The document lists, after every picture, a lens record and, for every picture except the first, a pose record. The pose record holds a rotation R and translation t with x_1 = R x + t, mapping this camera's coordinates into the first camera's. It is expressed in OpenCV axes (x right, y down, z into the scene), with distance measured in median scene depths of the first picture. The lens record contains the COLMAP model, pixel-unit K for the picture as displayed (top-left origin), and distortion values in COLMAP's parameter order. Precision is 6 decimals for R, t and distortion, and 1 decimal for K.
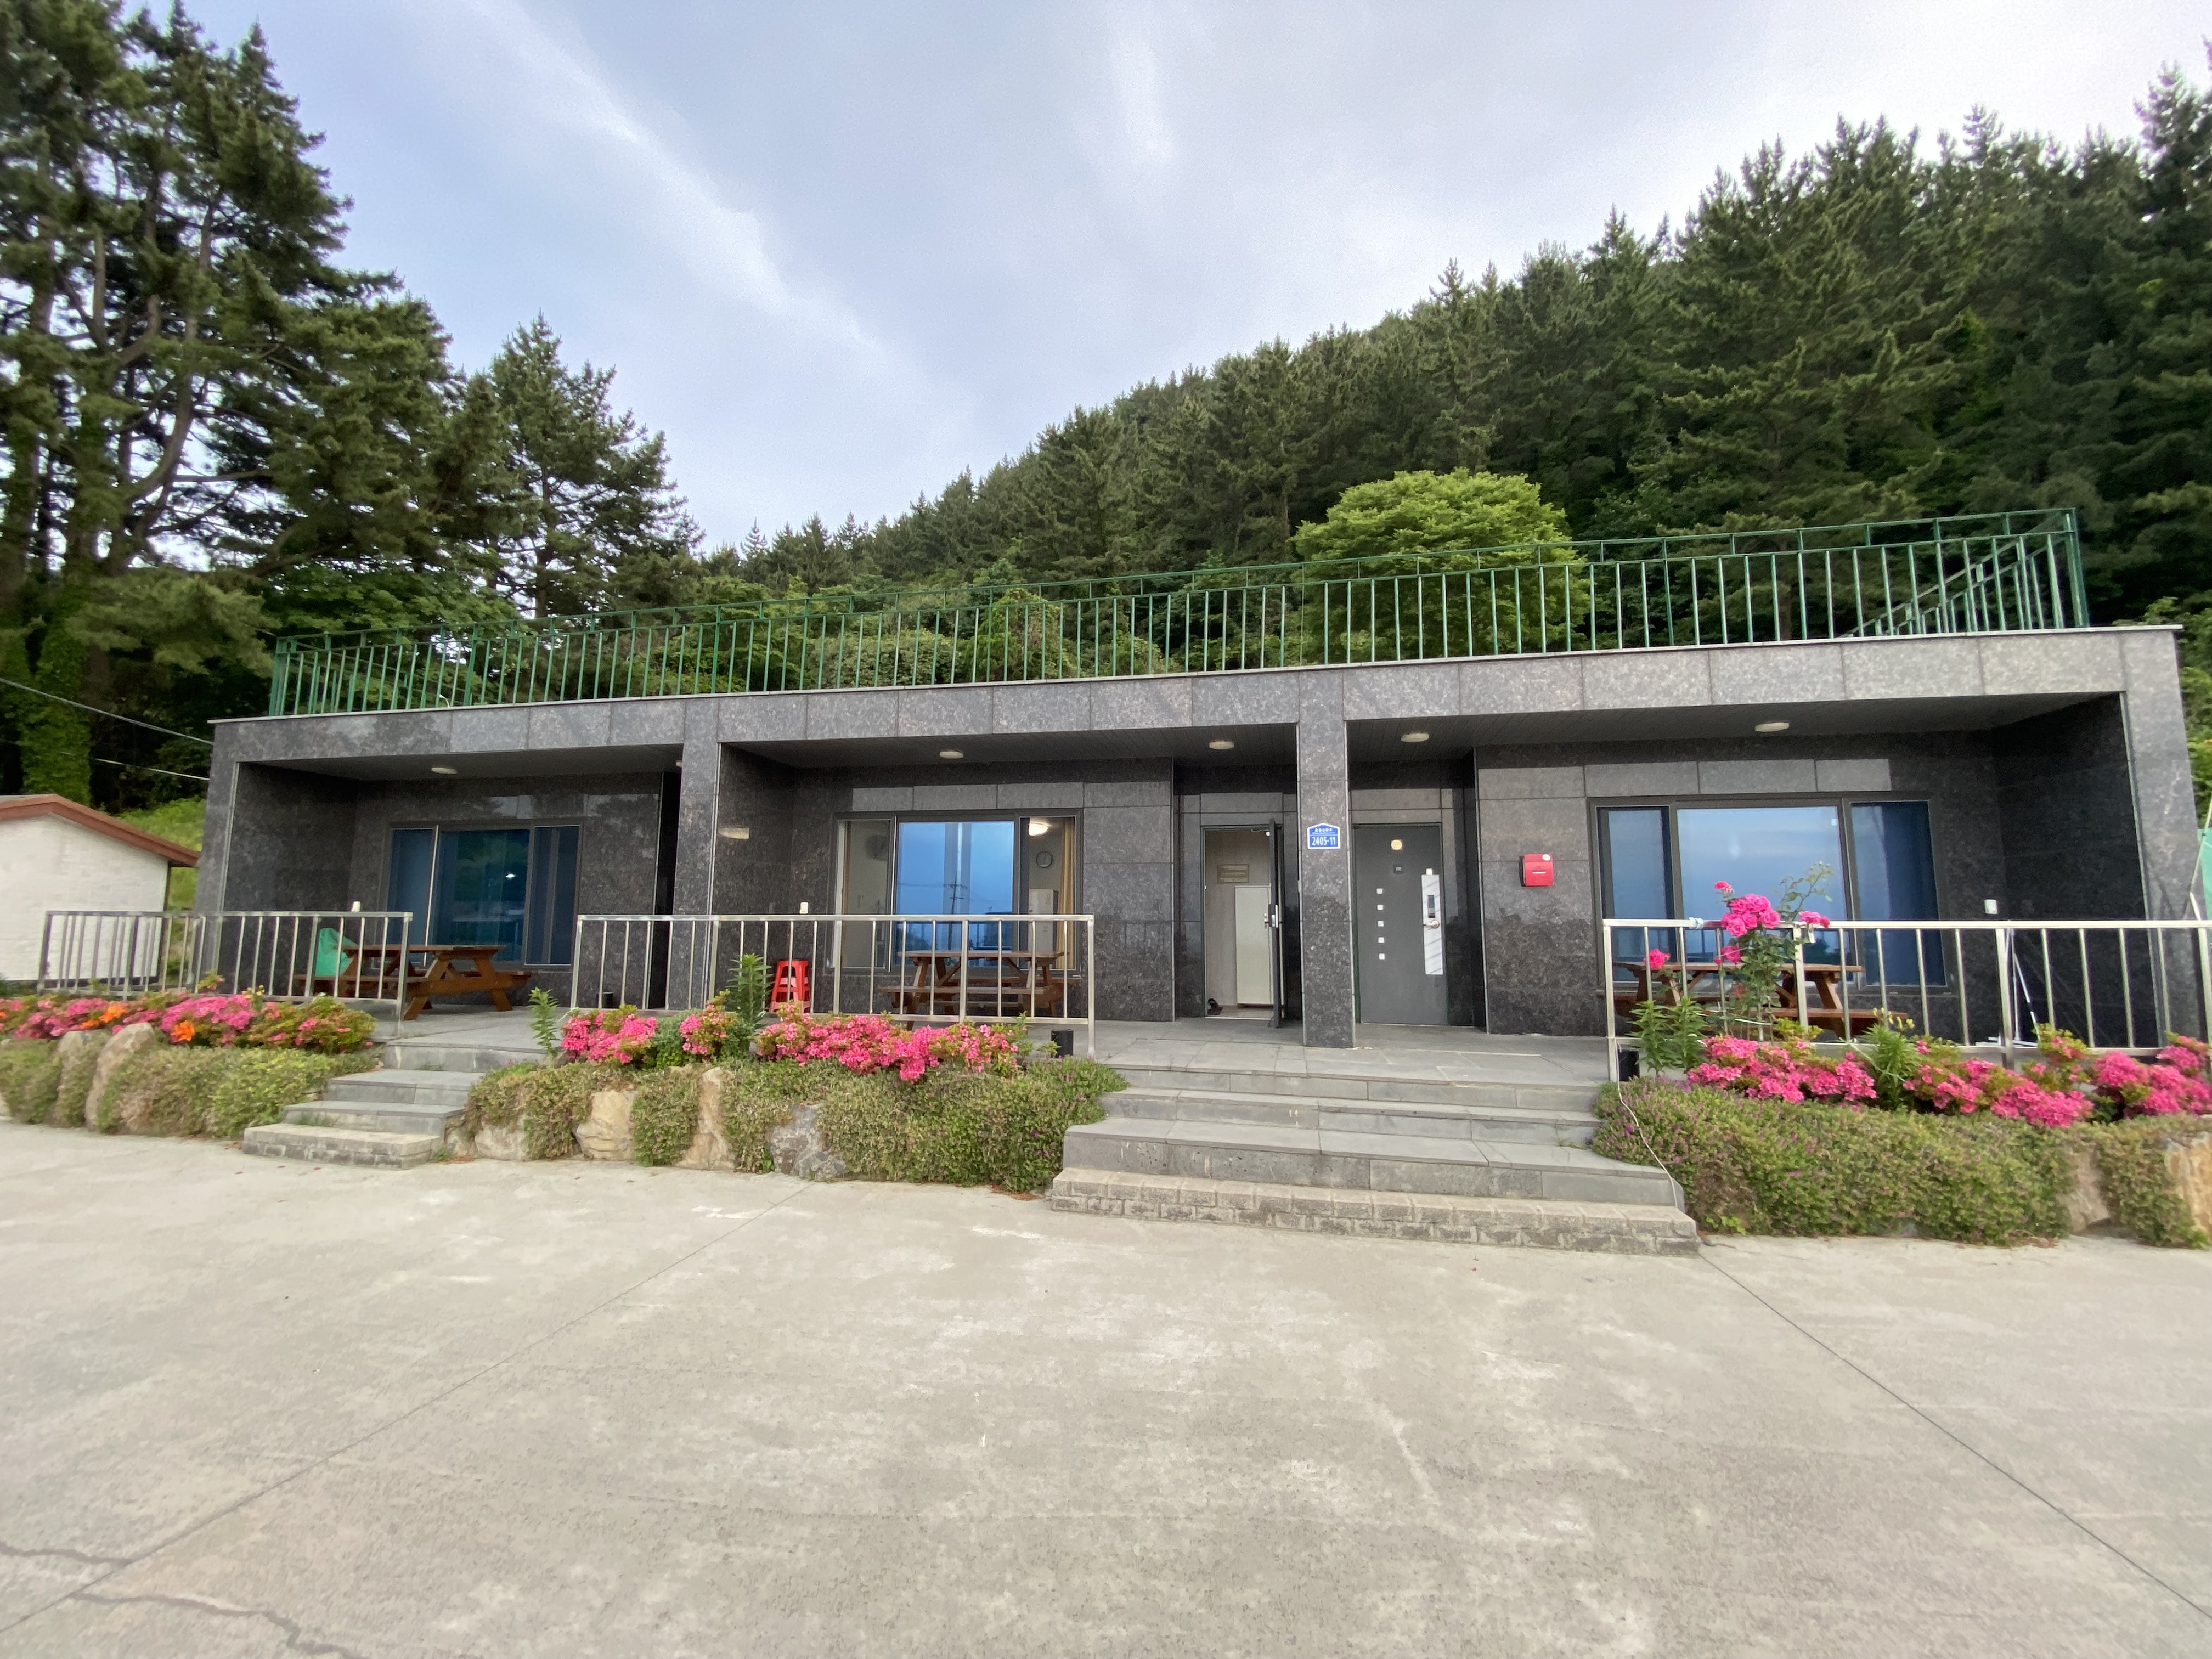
lens RADIAL K [[889.0, 0, 1106.0], [0, 889.0, 829.5], [0, 0, 1]] dist [0.000752, 0.000000]
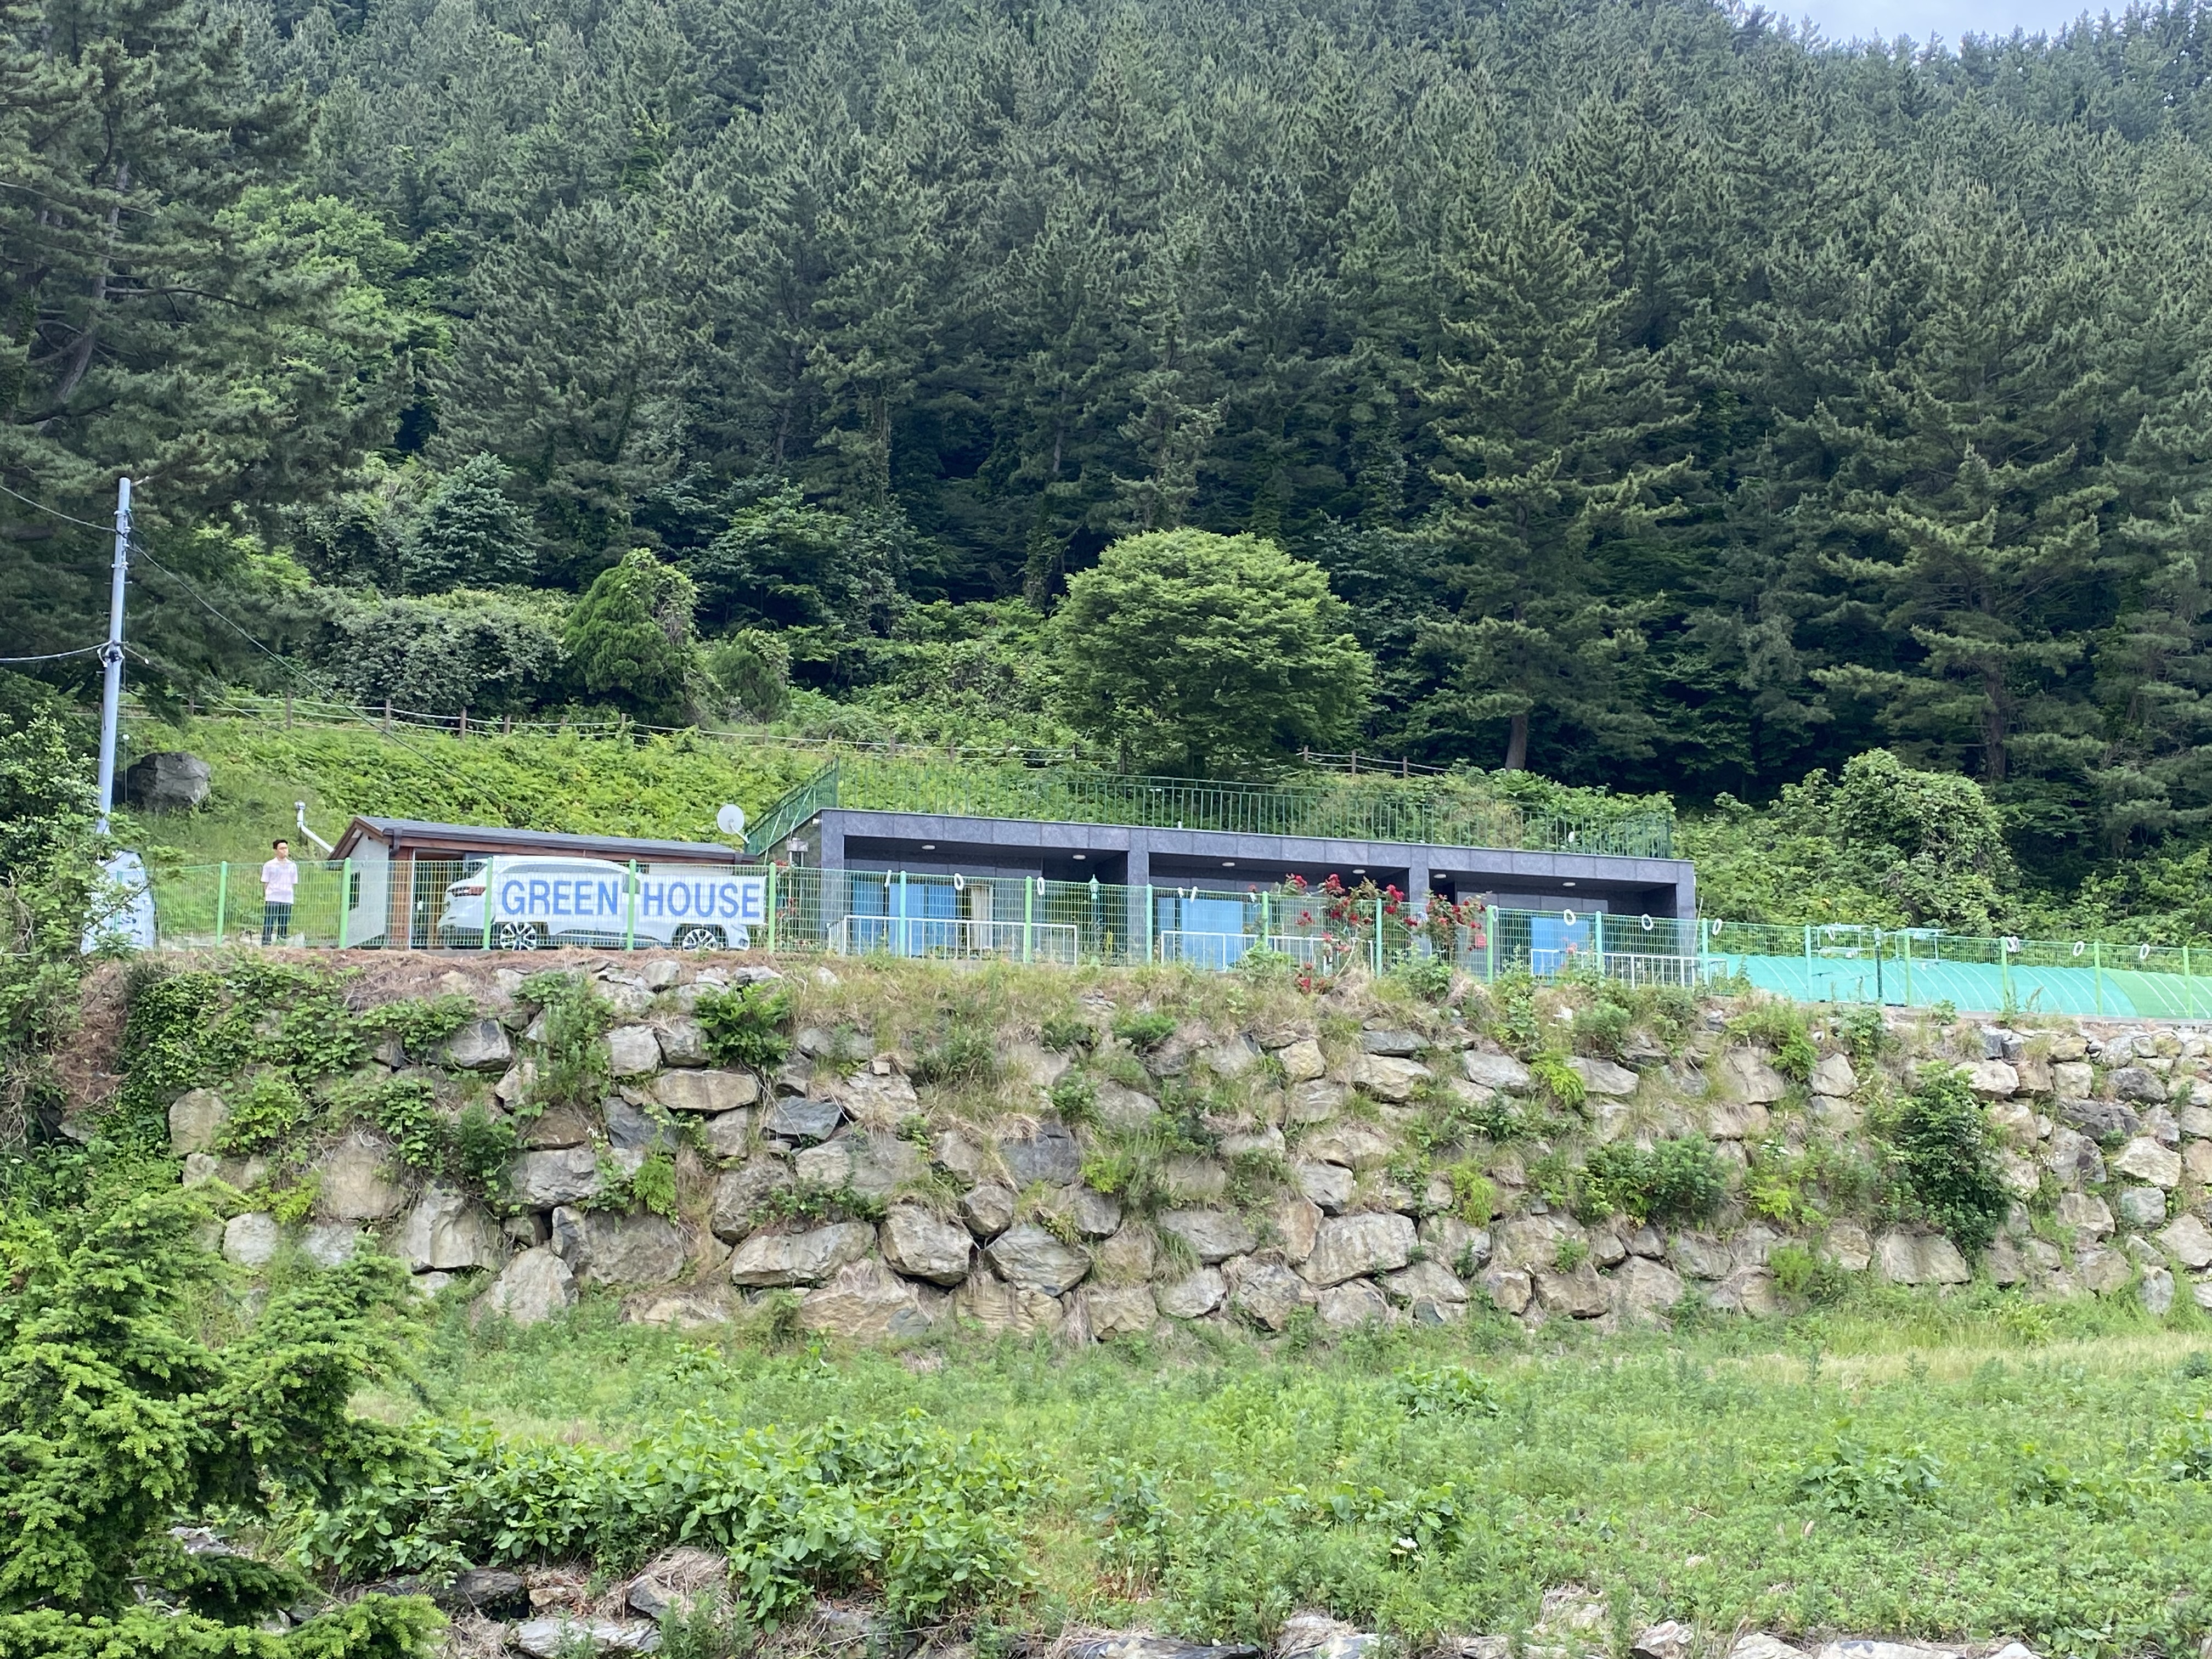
lens RADIAL K [[2639.2, 0, 1106.0], [0, 2639.2, 829.5], [0, 0, 1]] dist [0.004163, 0.001139]
pose [[0.859419, 0.084498, 0.504242, -1.143475], [-0.053383, 0.995688, -0.075867, 0.098989], [-0.508478, 0.038284, 0.860224, -1.307777]]
